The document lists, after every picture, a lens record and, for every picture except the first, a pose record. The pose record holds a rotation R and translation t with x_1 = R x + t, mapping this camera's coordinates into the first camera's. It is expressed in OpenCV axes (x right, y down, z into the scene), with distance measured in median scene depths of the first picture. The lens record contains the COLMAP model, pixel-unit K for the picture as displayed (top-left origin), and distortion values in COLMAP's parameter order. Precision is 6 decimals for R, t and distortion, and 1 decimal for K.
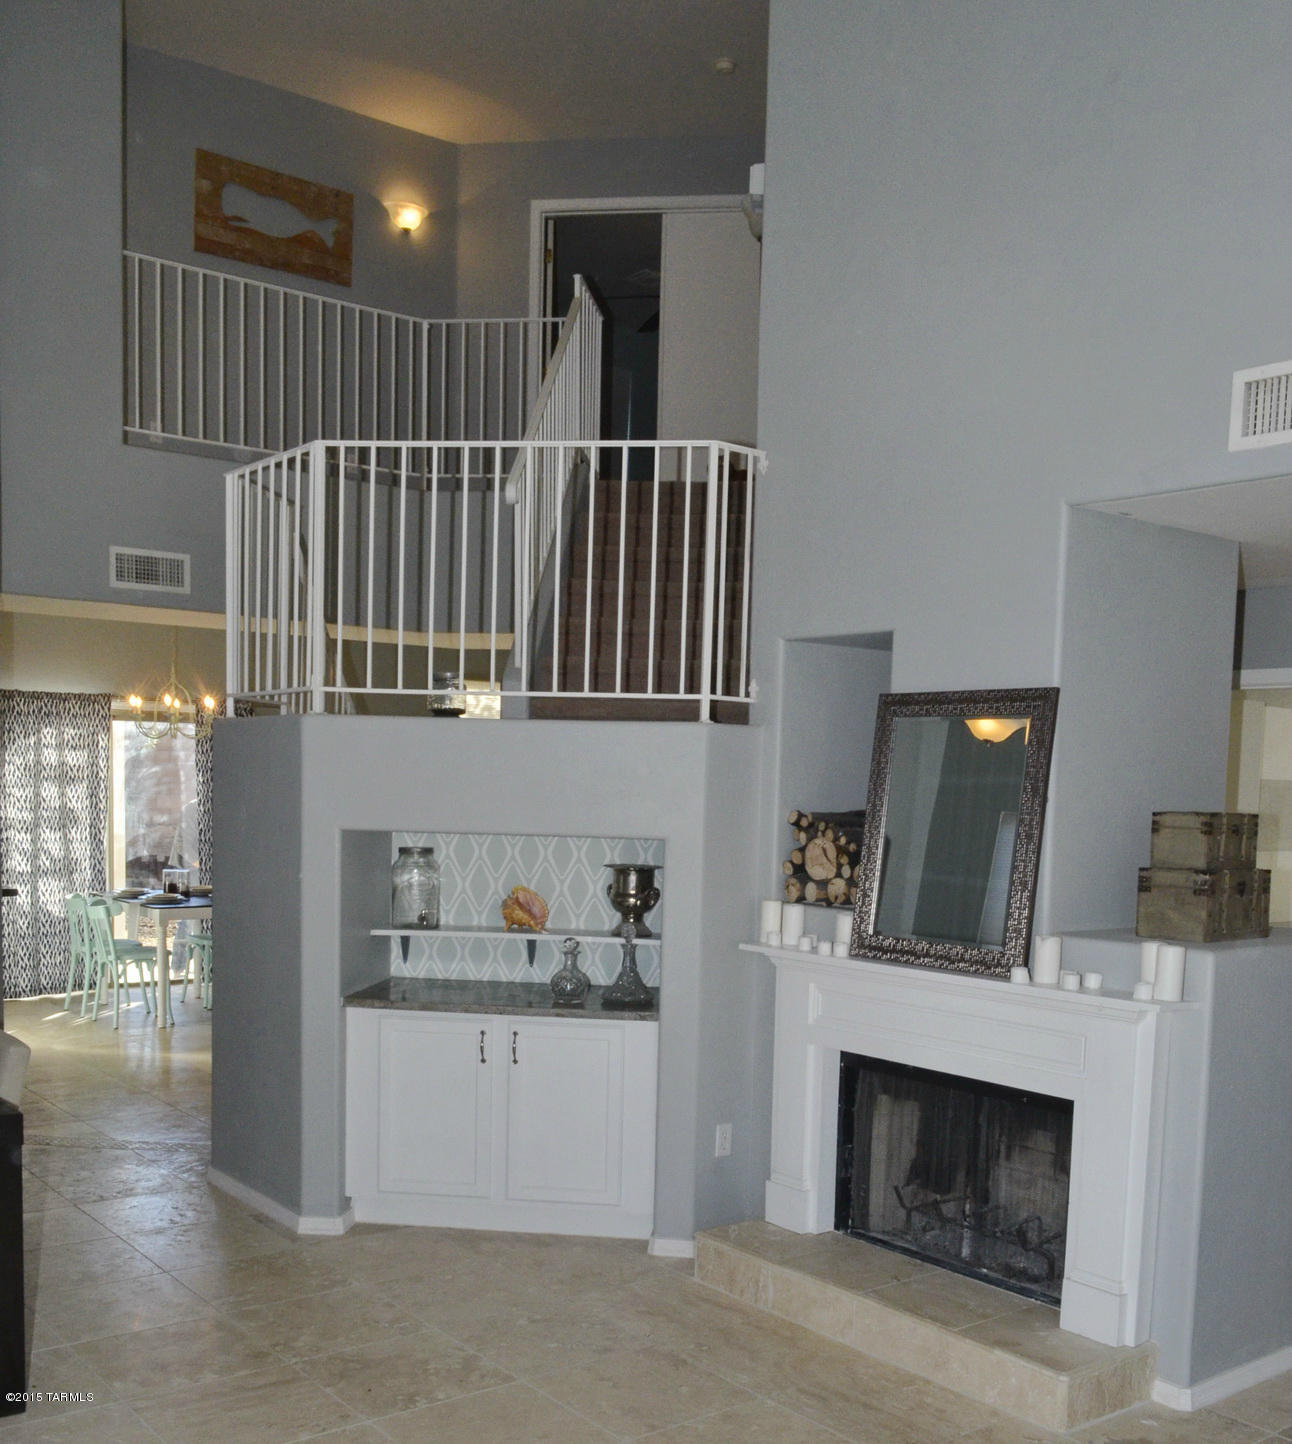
lens RADIAL K [[1484.7, 0, 641.8], [0, 1484.7, 898.7], [0, 0, 1]] dist [-0.016083, 0.000000]
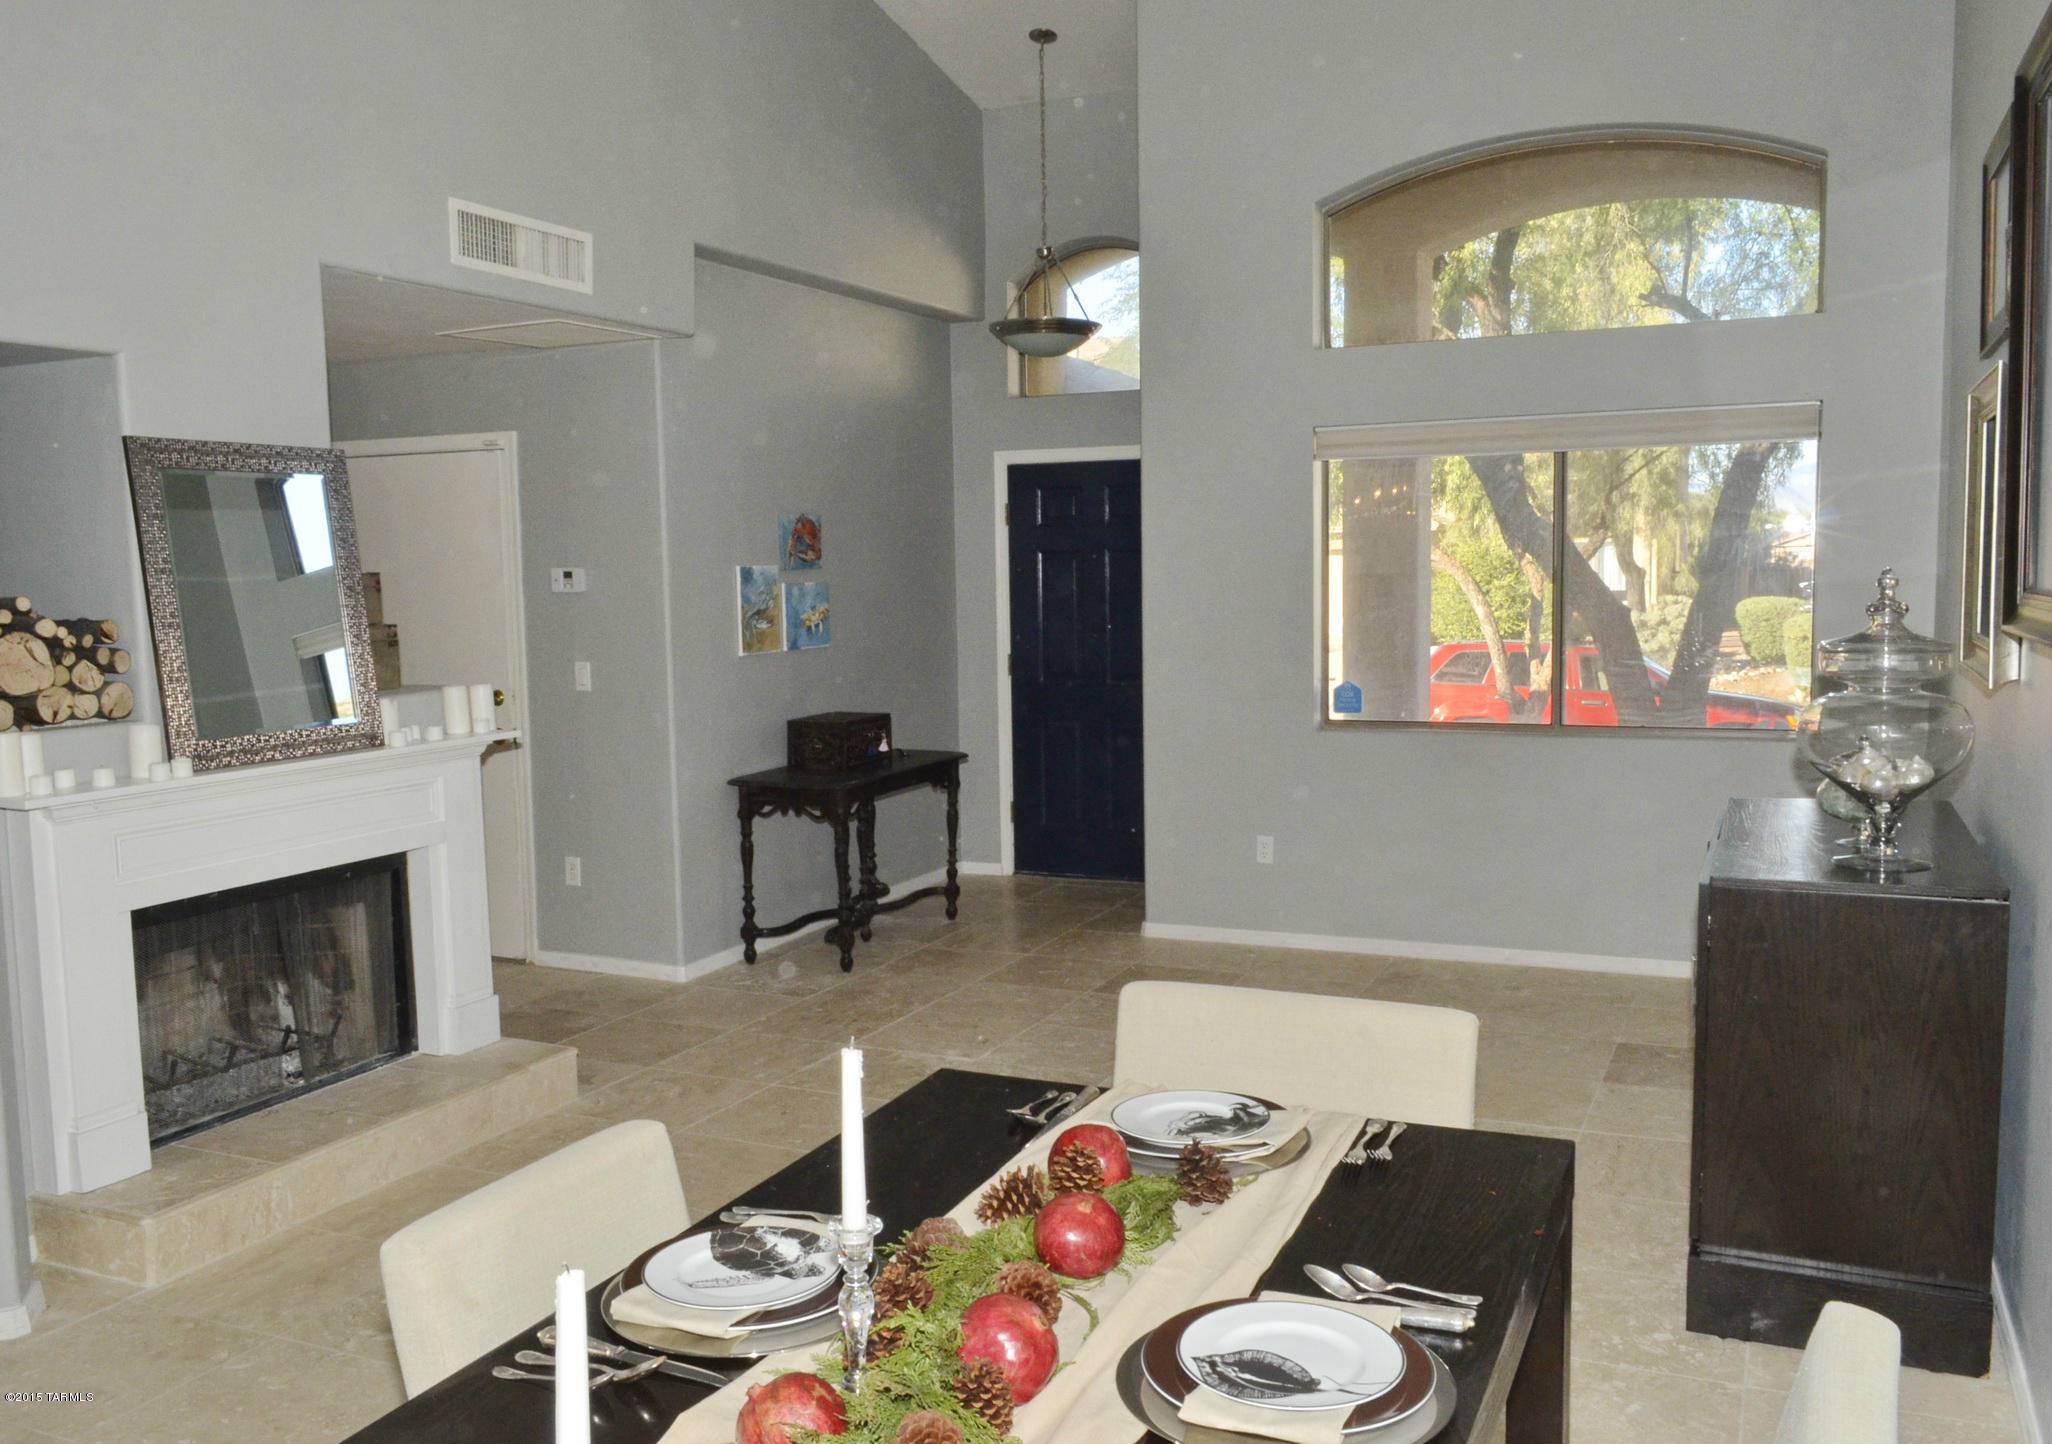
lens RADIAL K [[1691.9, 0, 1017.4], [0, 1691.9, 702.7], [0, 0, 1]] dist [-0.022574, -0.000839]
pose [[-0.449166, -0.096835, 0.888185, -0.759623], [0.069003, 0.987380, 0.142545, -0.085364], [-0.890780, 0.125314, -0.436815, 0.904711]]
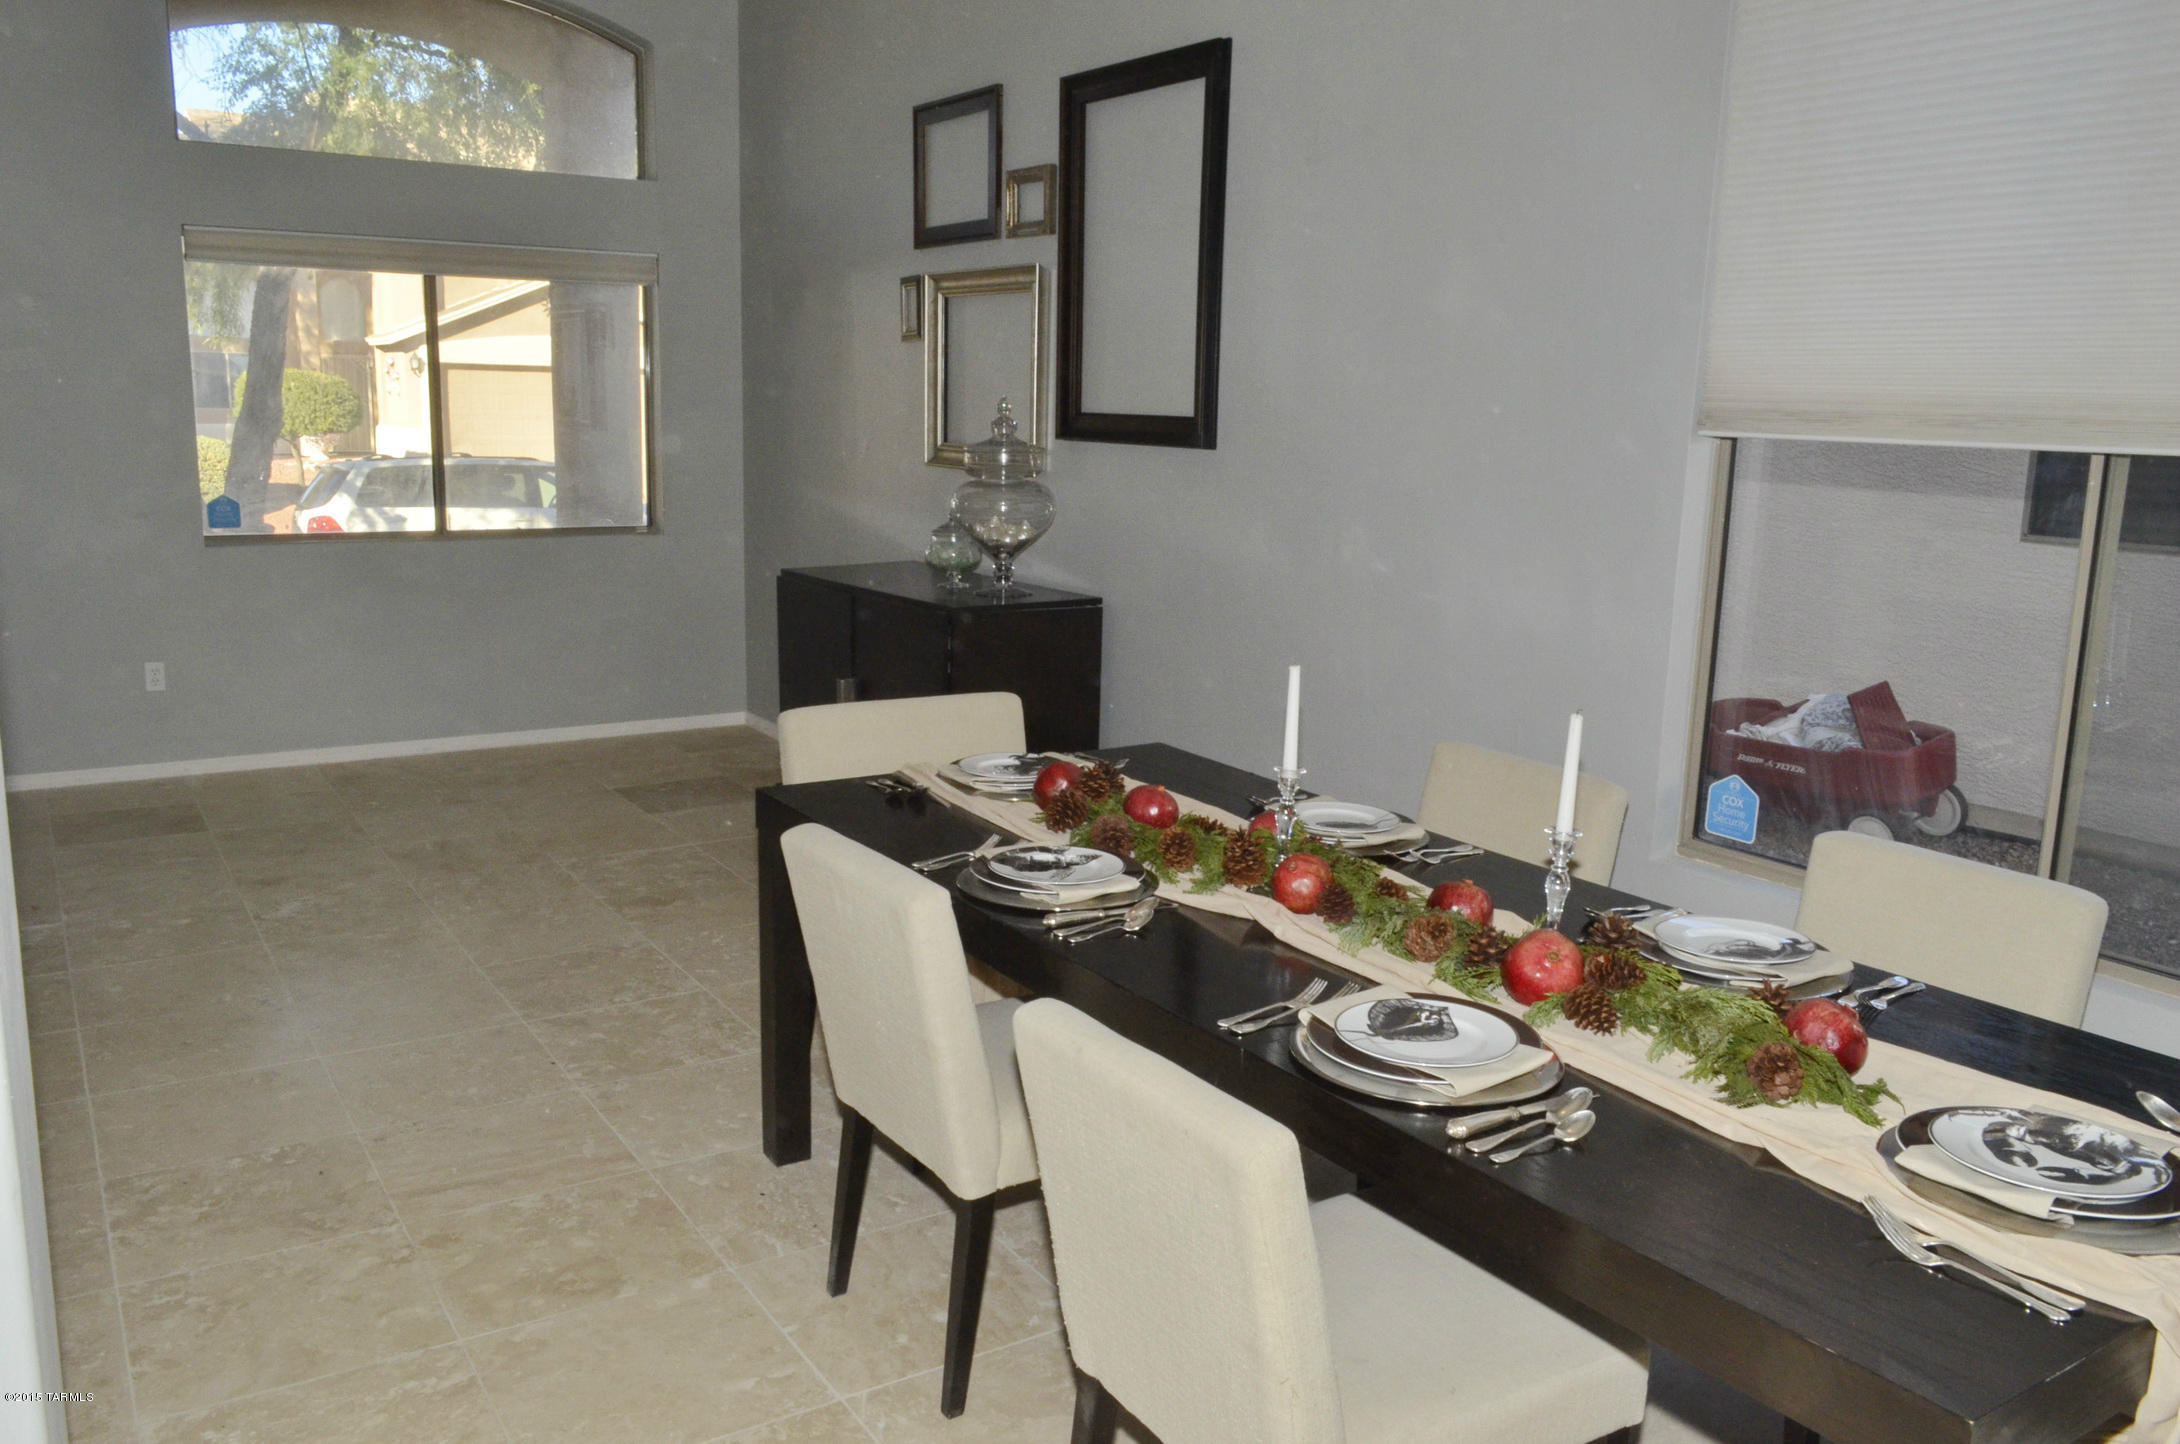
lens RADIAL K [[1688.5, 0, 1093.9], [0, 1688.5, 717.4], [0, 0, 1]] dist [-0.016101, 0.002660]
pose [[-0.994559, -0.073109, 0.074217, -0.465280], [-0.051429, 0.964099, 0.260514, -0.100224], [-0.090598, 0.255279, -0.962613, 1.312979]]
